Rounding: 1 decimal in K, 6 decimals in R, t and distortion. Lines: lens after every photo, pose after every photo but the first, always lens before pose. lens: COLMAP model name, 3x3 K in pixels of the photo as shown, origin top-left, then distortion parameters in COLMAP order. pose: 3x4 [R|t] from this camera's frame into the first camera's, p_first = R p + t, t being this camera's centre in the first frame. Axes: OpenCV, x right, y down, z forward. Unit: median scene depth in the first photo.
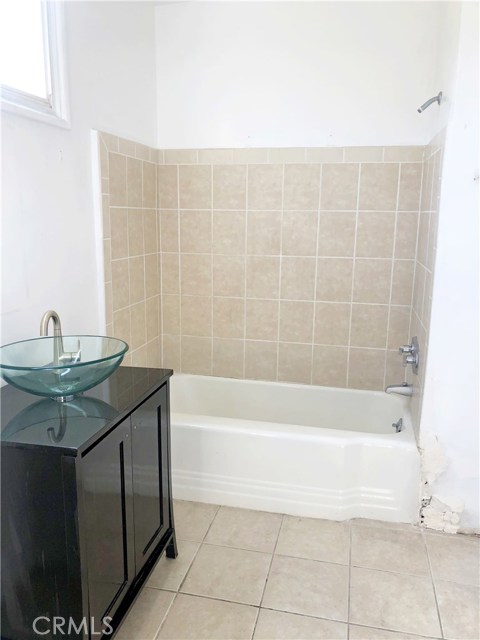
lens RADIAL K [[516.5, 0, 240.0], [0, 516.5, 320.0], [0, 0, 1]] dist [0.011628, -0.059486]
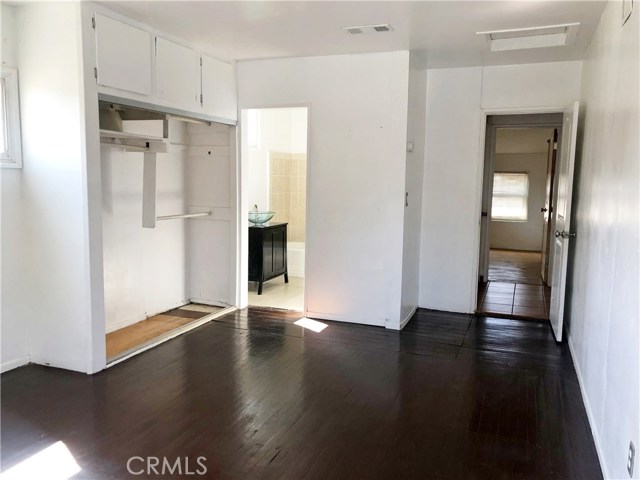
lens RADIAL K [[516.5, 0, 320.0], [0, 516.5, 240.0], [0, 0, 1]] dist [0.011628, -0.059486]
pose [[0.988574, 0.015801, -0.149904, 0.438773], [-0.028846, 0.995942, -0.085249, 0.368356], [0.147948, 0.088599, 0.985019, -1.724487]]
